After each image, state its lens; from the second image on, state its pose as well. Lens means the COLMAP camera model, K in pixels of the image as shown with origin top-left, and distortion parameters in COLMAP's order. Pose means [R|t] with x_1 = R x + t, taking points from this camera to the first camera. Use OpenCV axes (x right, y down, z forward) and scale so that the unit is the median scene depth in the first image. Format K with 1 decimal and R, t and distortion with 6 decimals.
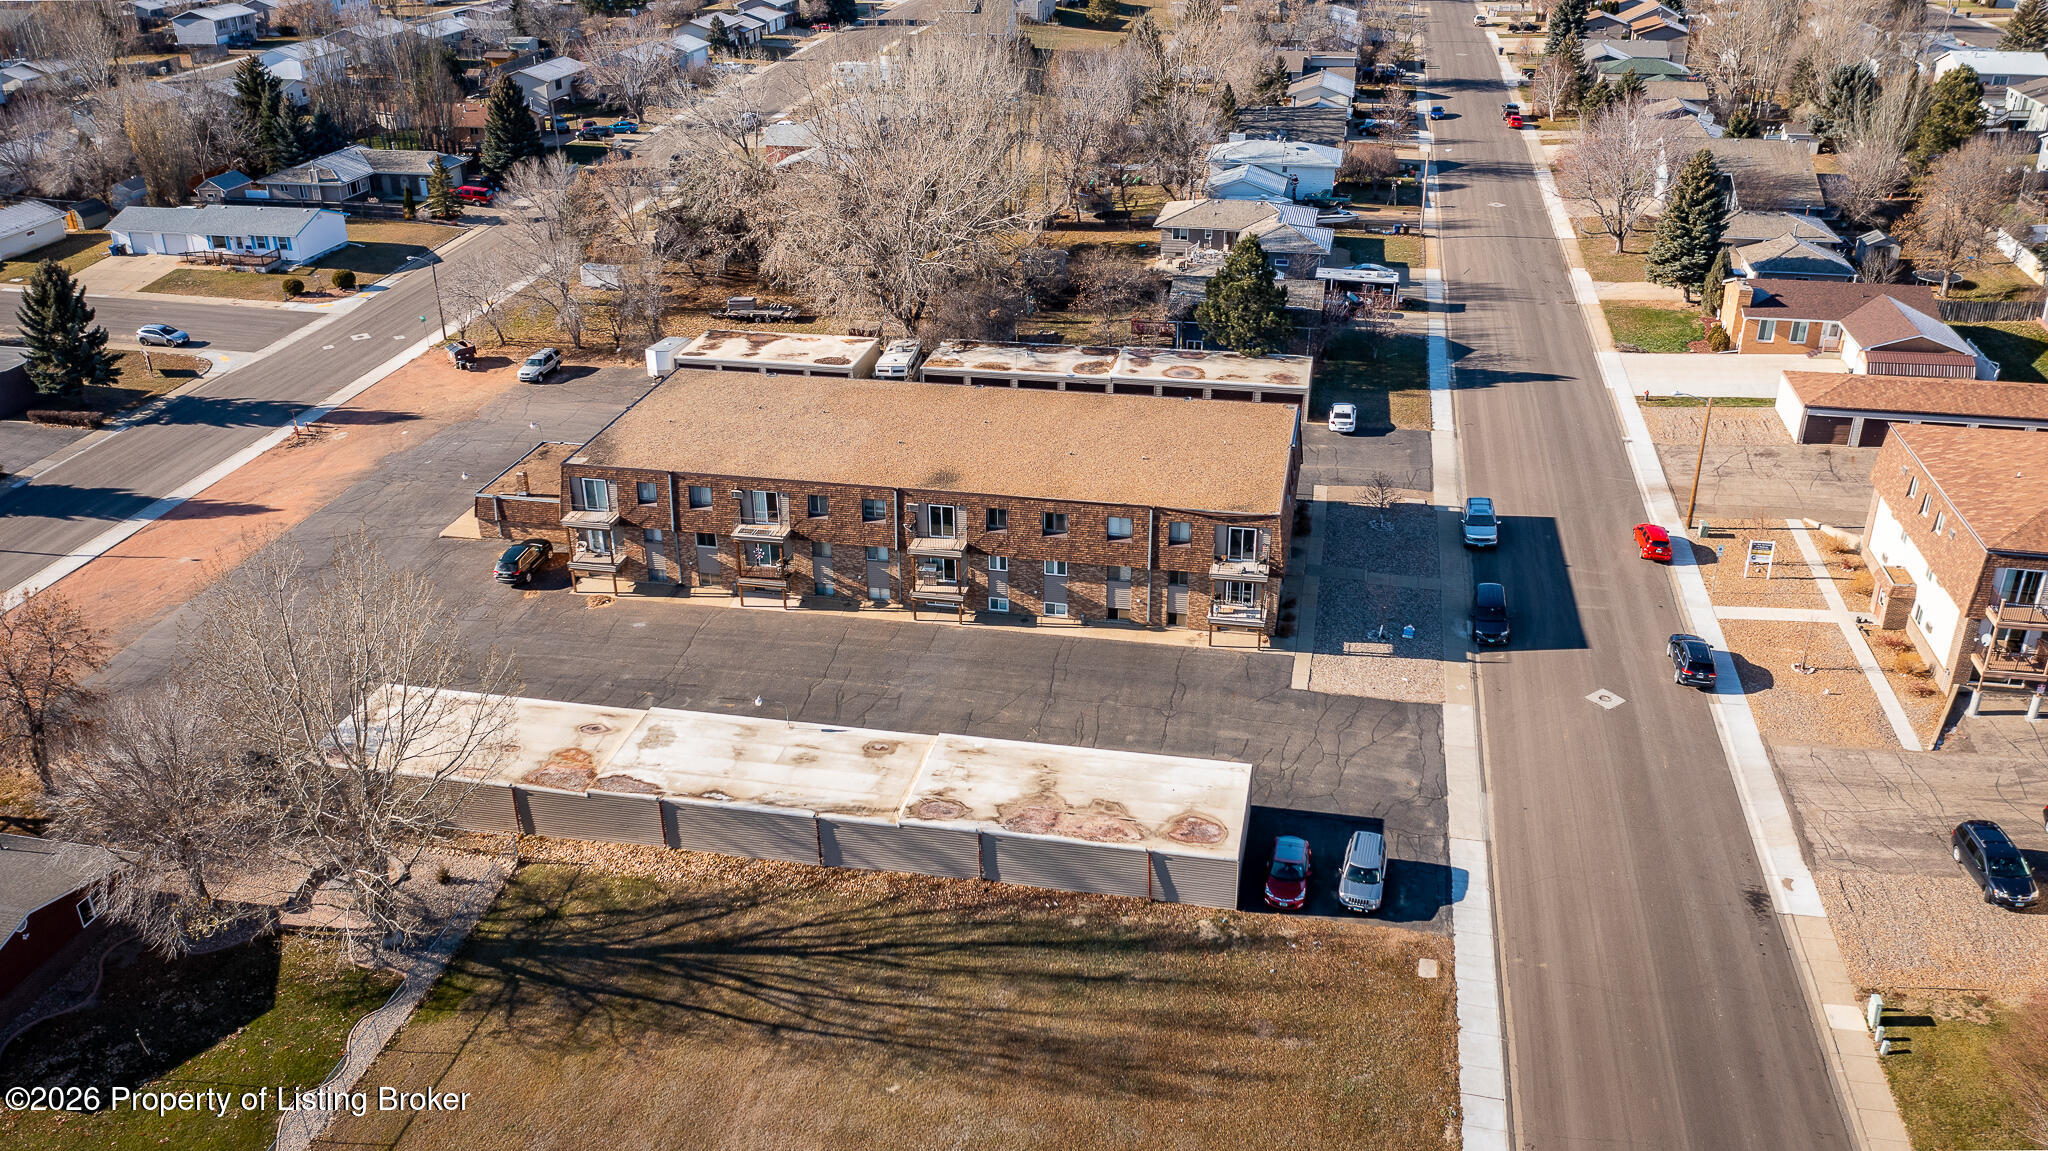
lens RADIAL K [[1594.3, 0, 1024.0], [0, 1594.3, 575.5], [0, 0, 1]] dist [-0.021865, -0.004357]
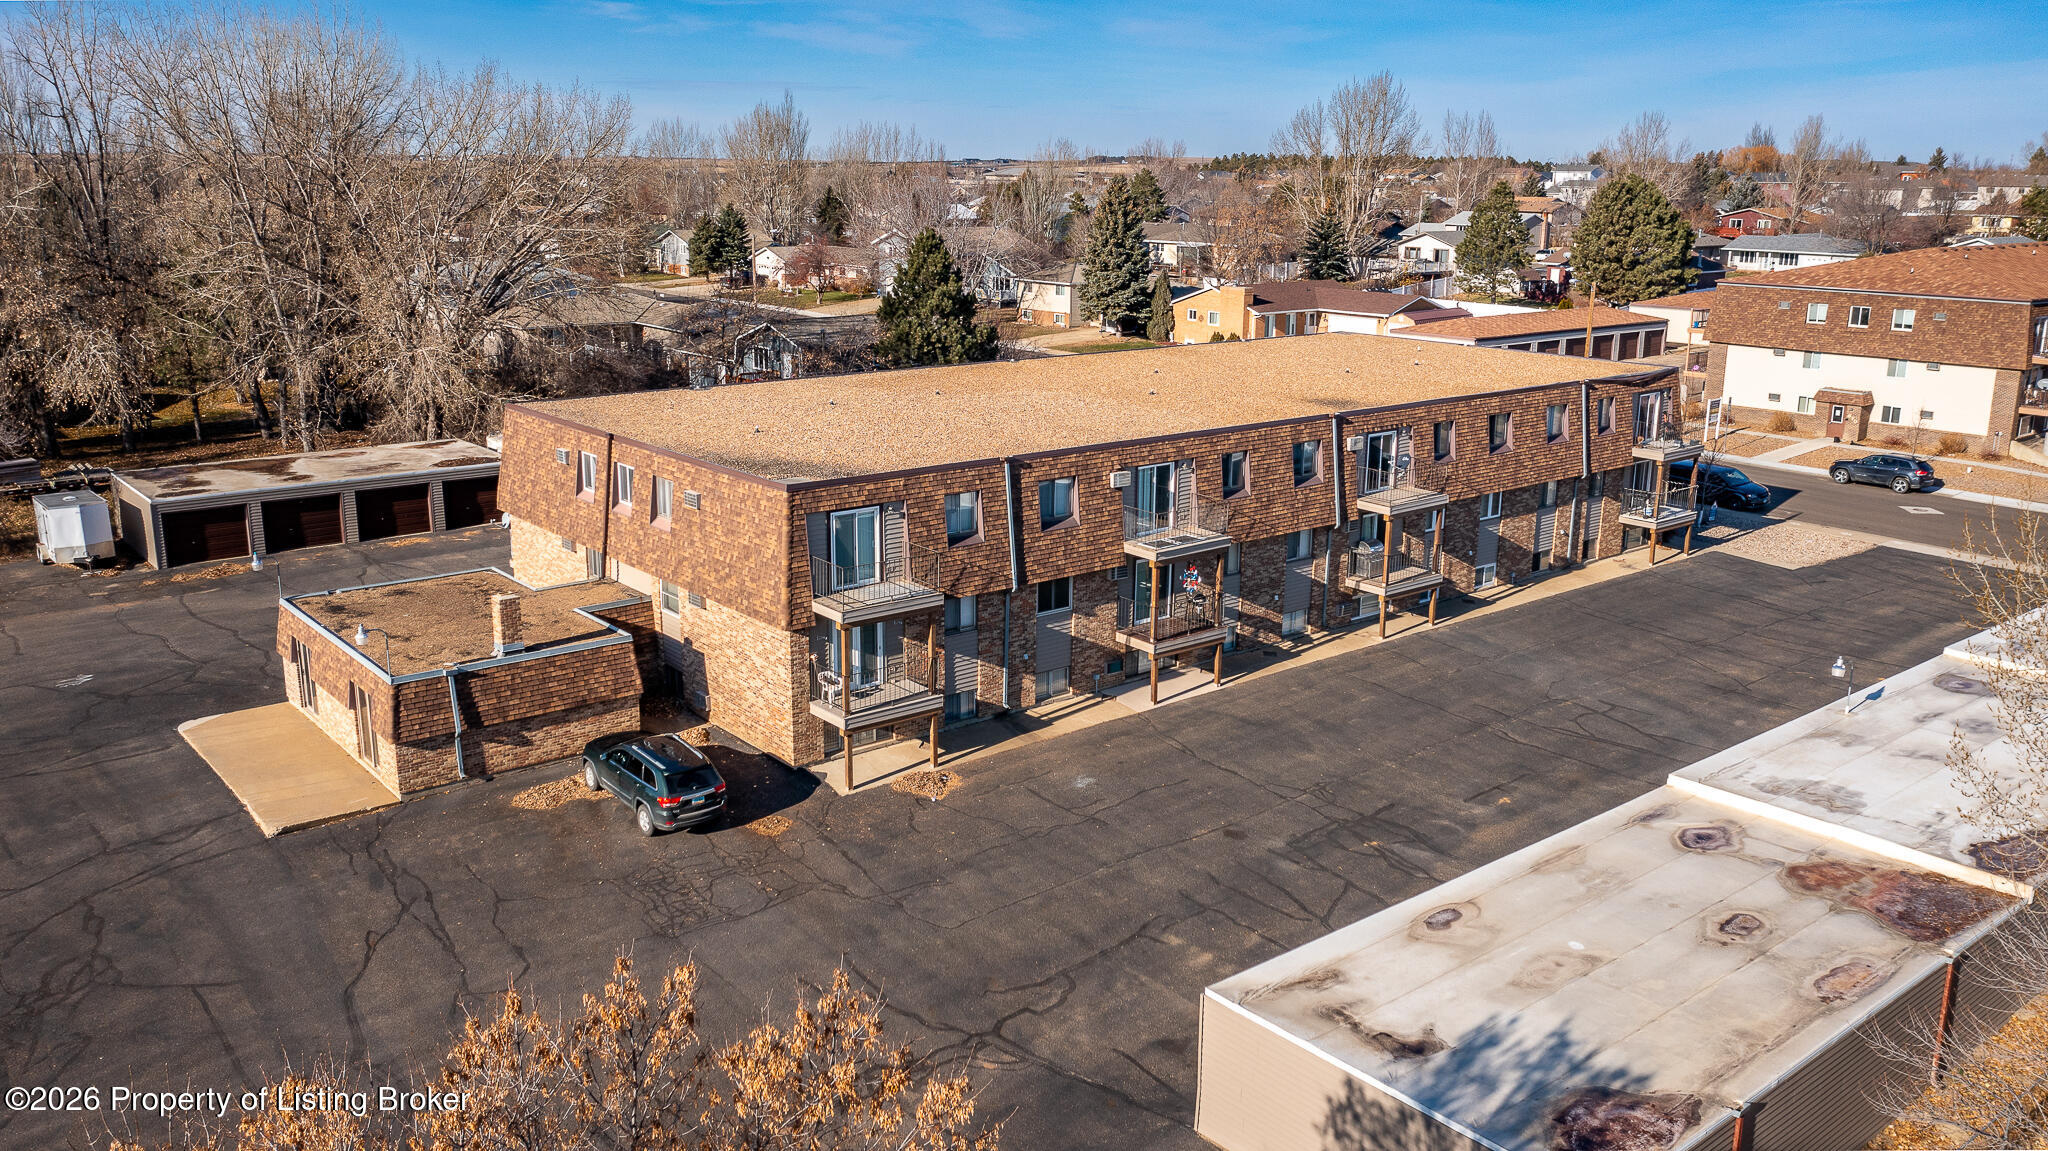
lens RADIAL K [[1608.2, 0, 1014.6], [0, 1608.2, 551.7], [0, 0, 1]] dist [-0.024373, 0.002865]
pose [[0.631502, -0.163295, 0.757984, -0.582288], [0.327205, 0.942388, -0.069584, -0.005093], [-0.702952, 0.291959, 0.648551, 0.694421]]
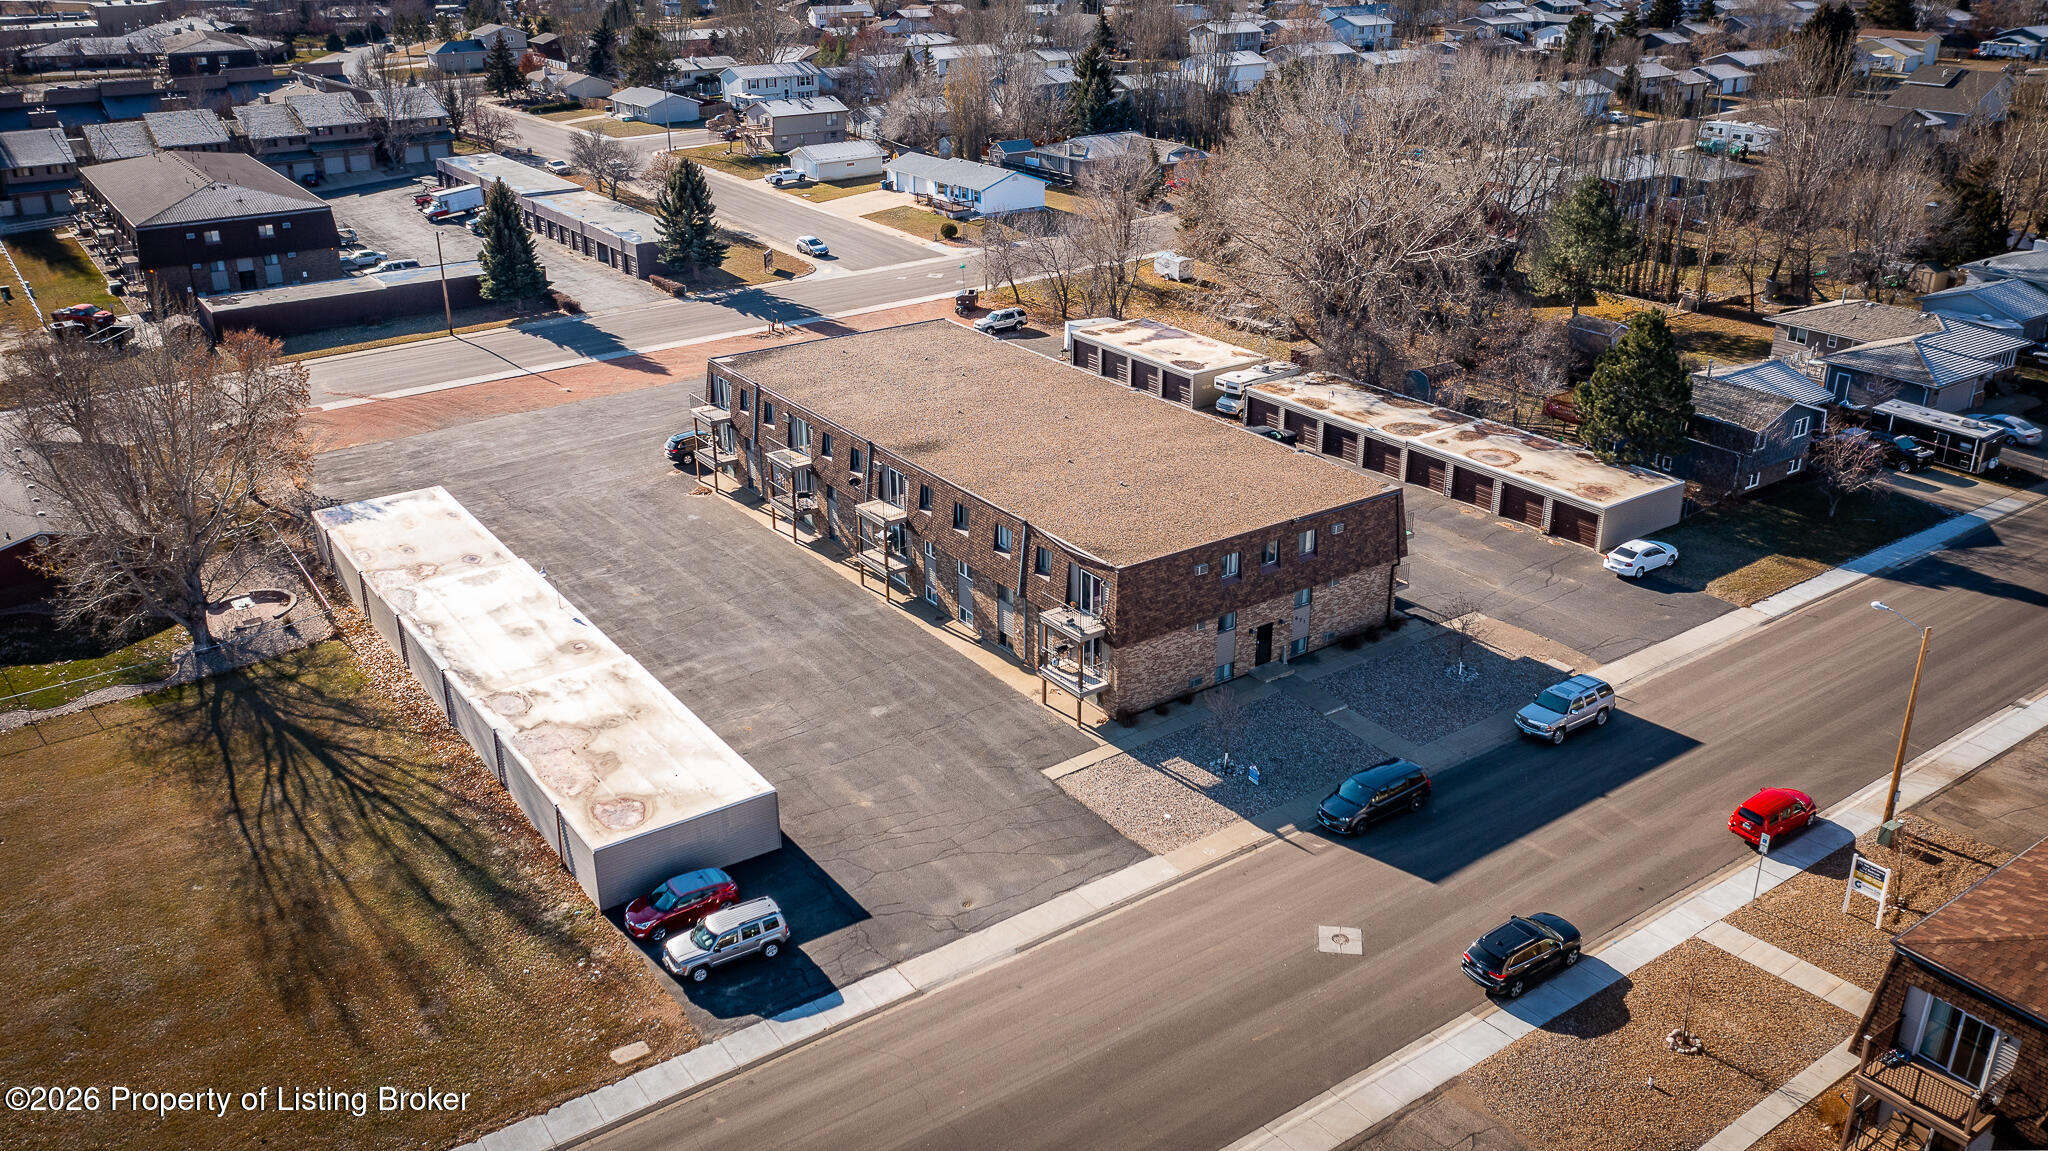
lens RADIAL K [[1608.2, 0, 1014.6], [0, 1608.2, 551.7], [0, 0, 1]] dist [-0.024373, 0.002865]
pose [[0.727441, 0.267372, -0.631935, 0.582947], [-0.304817, 0.951018, 0.051493, -0.066024], [0.614749, 0.155167, 0.773309, 0.314008]]
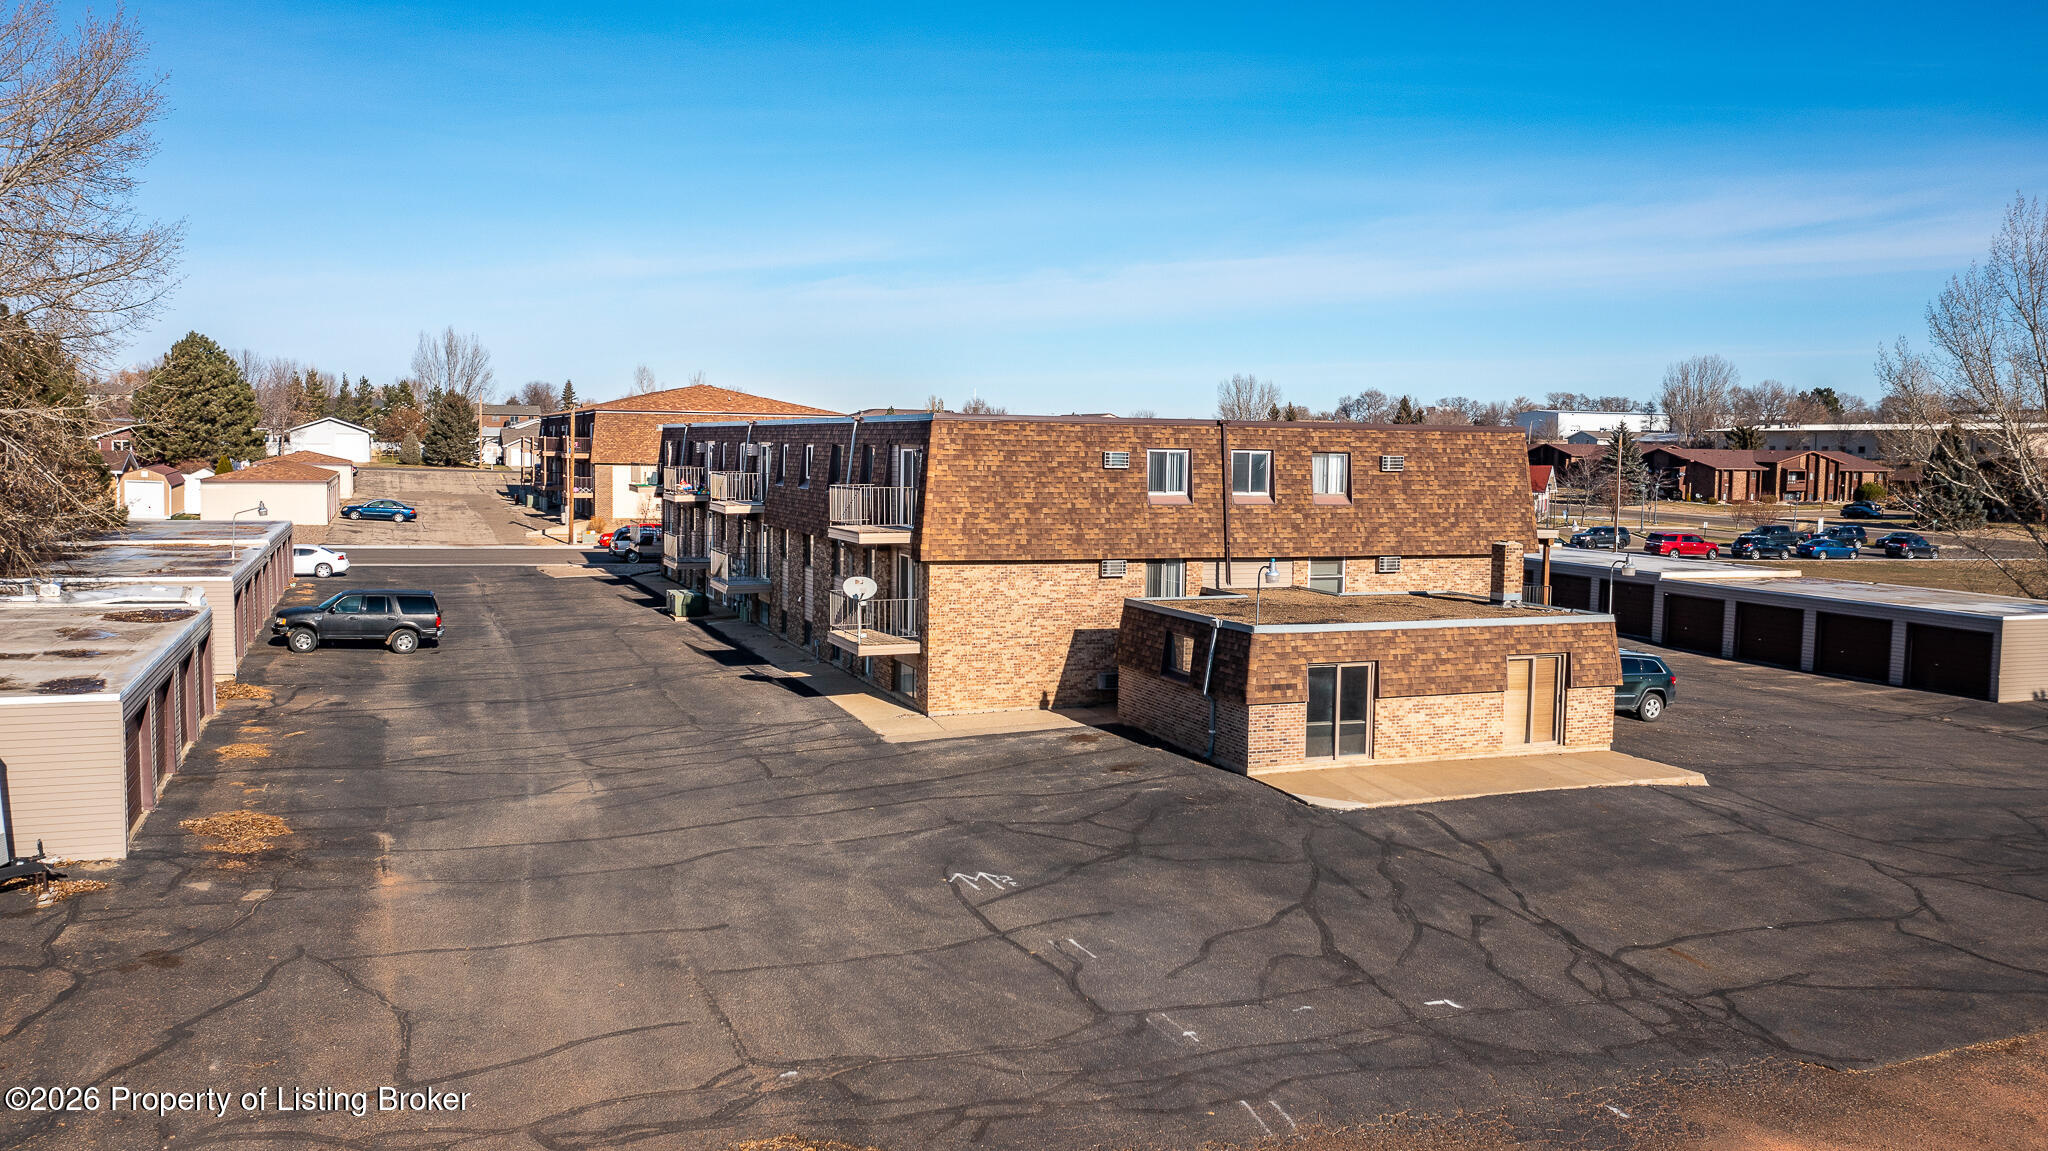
lens RADIAL K [[1594.3, 0, 1024.0], [0, 1594.3, 575.5], [0, 0, 1]] dist [-0.021865, -0.004357]
pose [[-0.543065, -0.065008, 0.837171, -0.621655], [0.362038, 0.881442, 0.303297, -0.234042], [-0.757634, 0.467797, -0.455144, 1.367086]]
